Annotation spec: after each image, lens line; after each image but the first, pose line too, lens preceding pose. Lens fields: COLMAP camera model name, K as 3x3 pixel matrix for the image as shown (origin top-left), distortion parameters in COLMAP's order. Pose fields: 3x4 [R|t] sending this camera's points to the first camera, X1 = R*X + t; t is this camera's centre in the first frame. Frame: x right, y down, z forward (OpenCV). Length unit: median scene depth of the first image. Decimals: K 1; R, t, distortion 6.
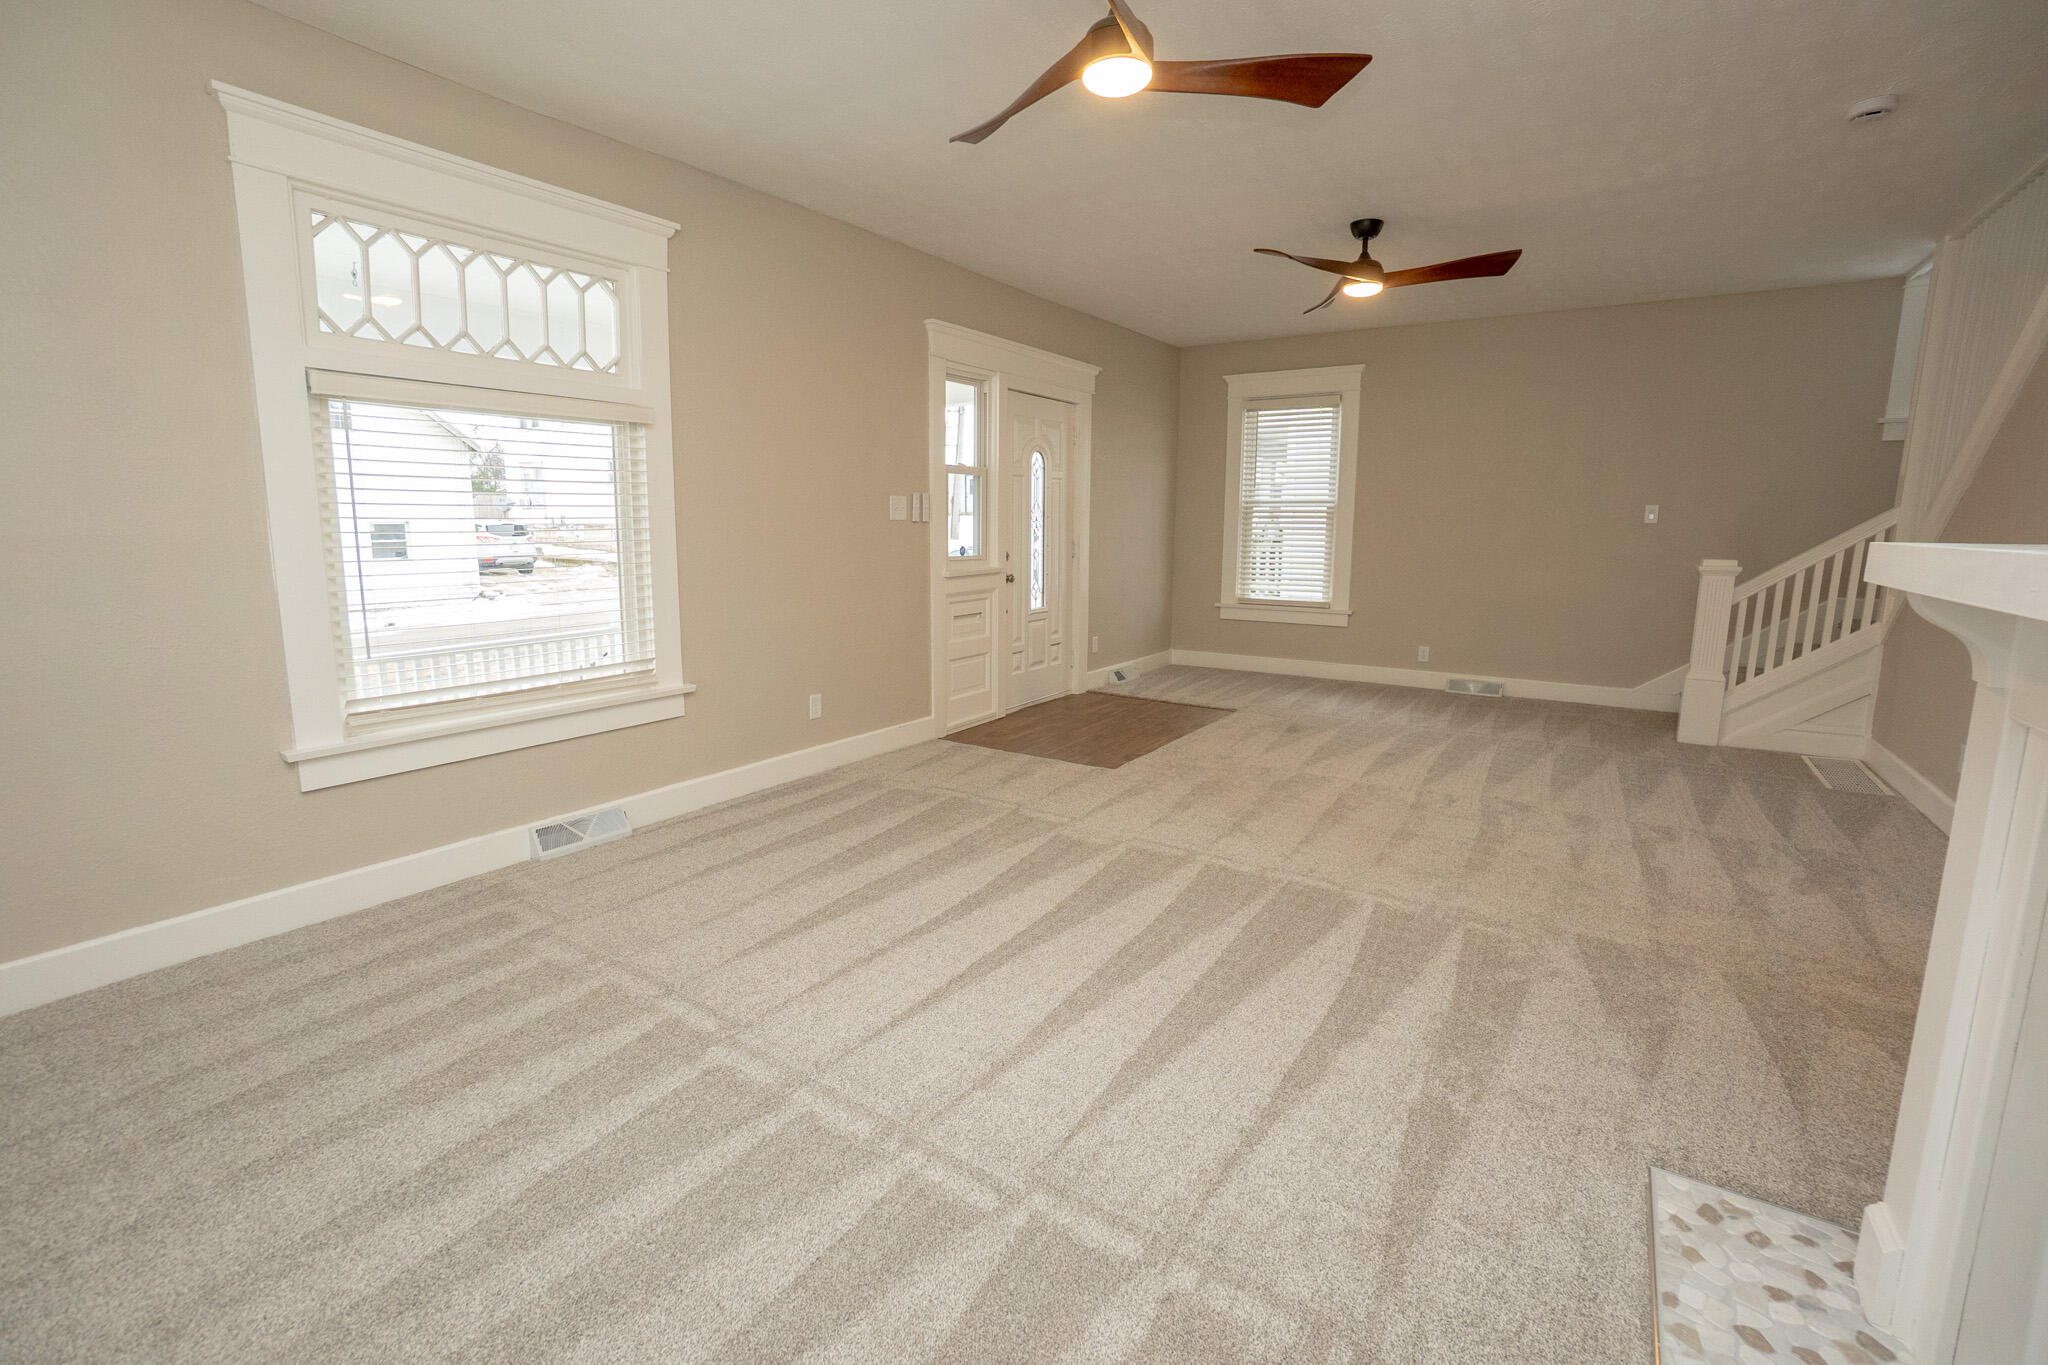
lens RADIAL K [[912.0, 0, 1002.3], [0, 912.0, 671.0], [0, 0, 1]] dist [-0.030904, 0.001032]
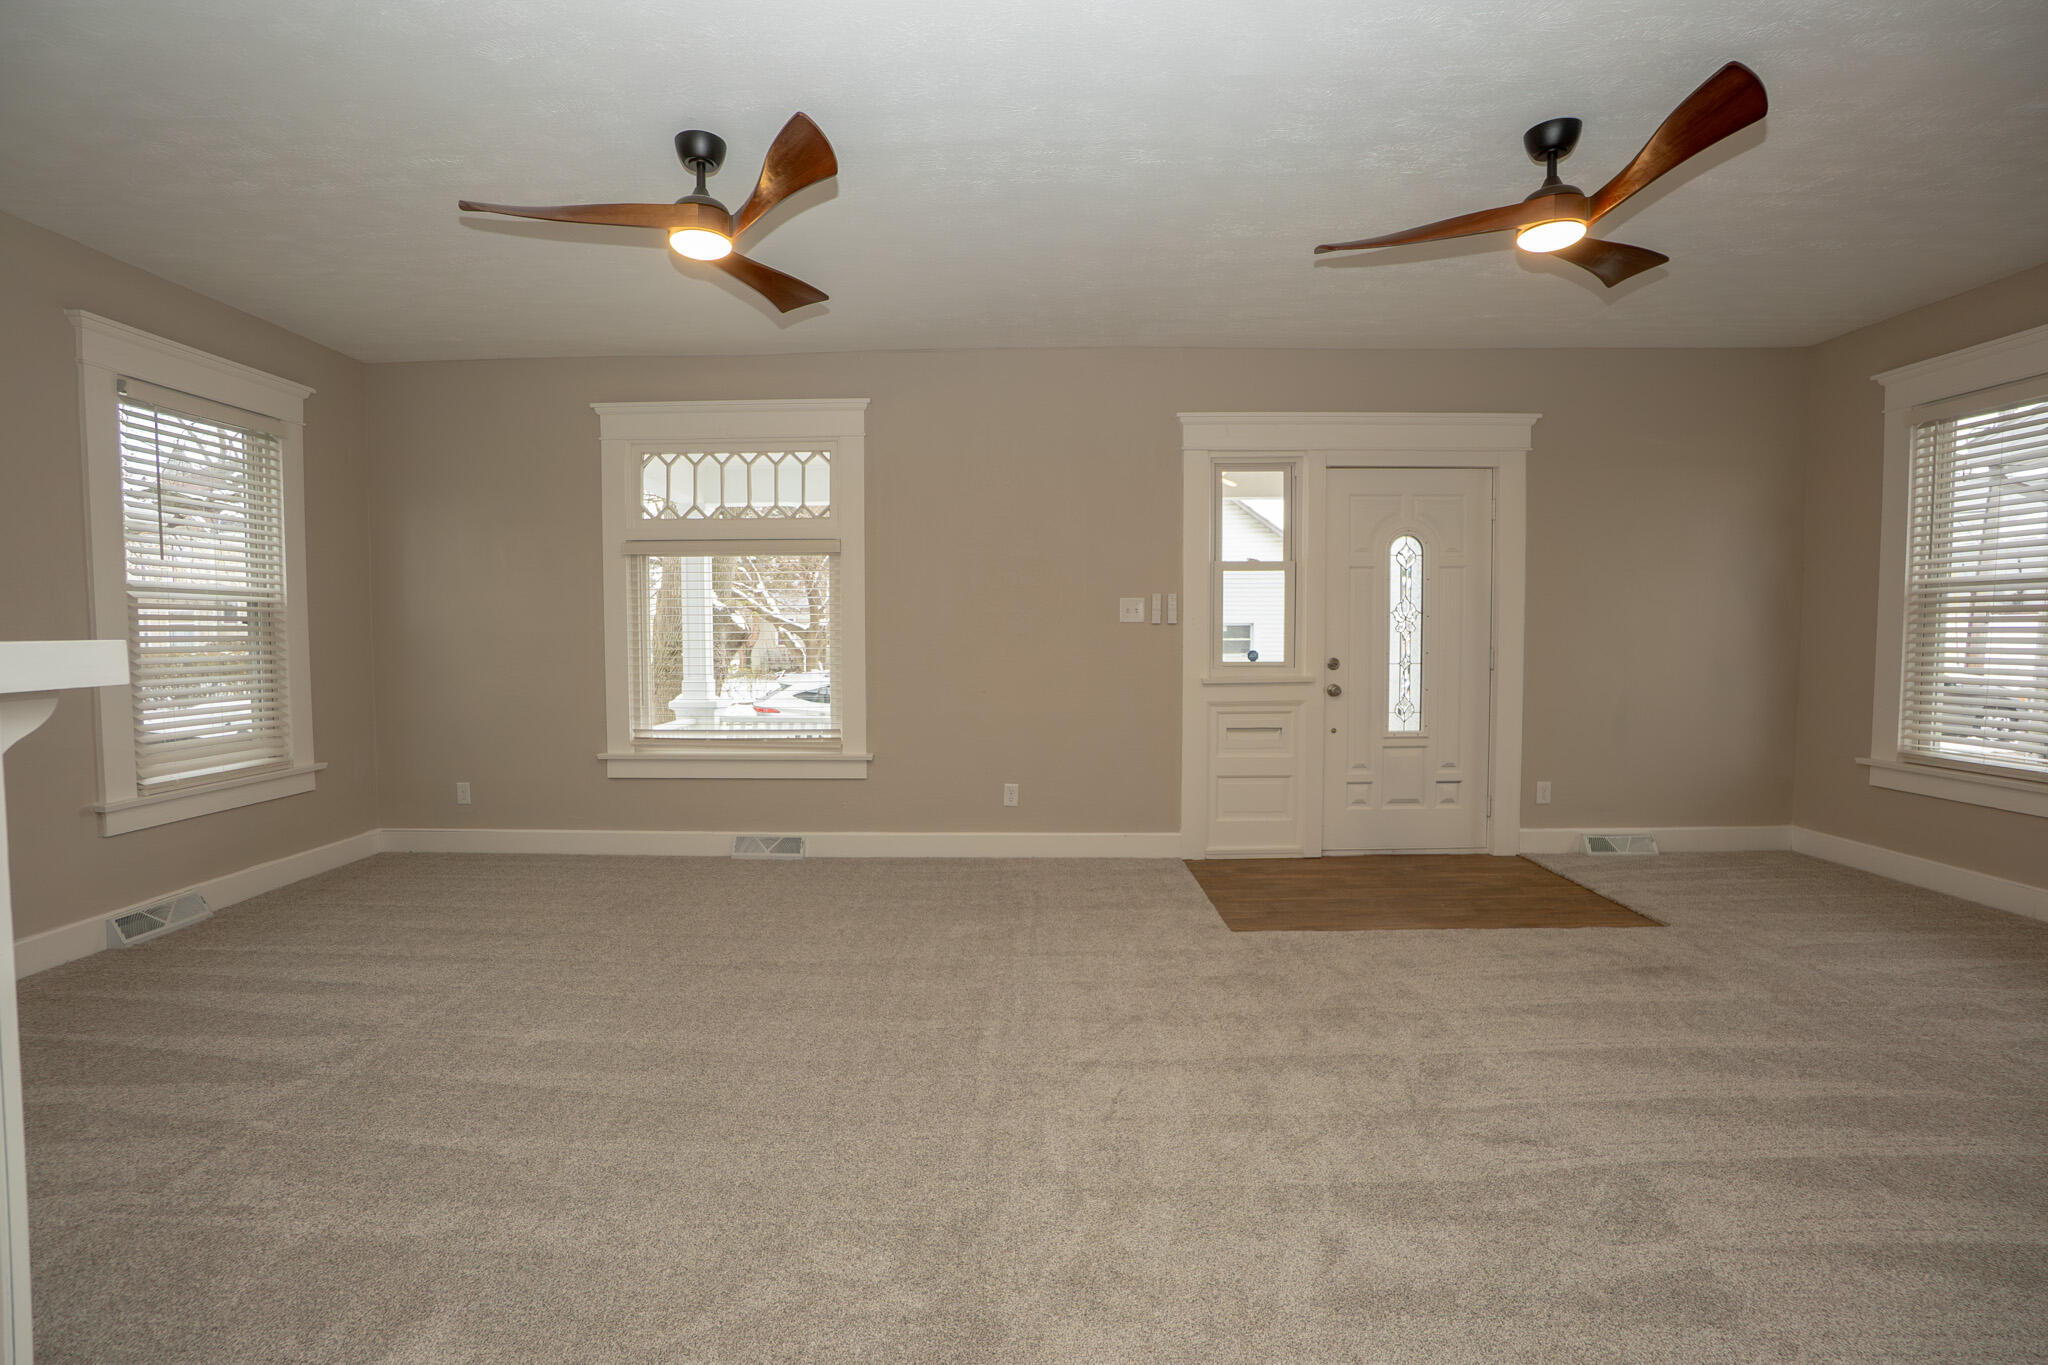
lens RADIAL K [[912.0, 0, 1002.3], [0, 912.0, 671.0], [0, 0, 1]] dist [-0.030904, 0.001032]
pose [[0.548965, 0.034952, -0.835114, 0.612003], [-0.128876, 0.990717, -0.043252, -0.051805], [0.825850, 0.131370, 0.548373, 0.347212]]
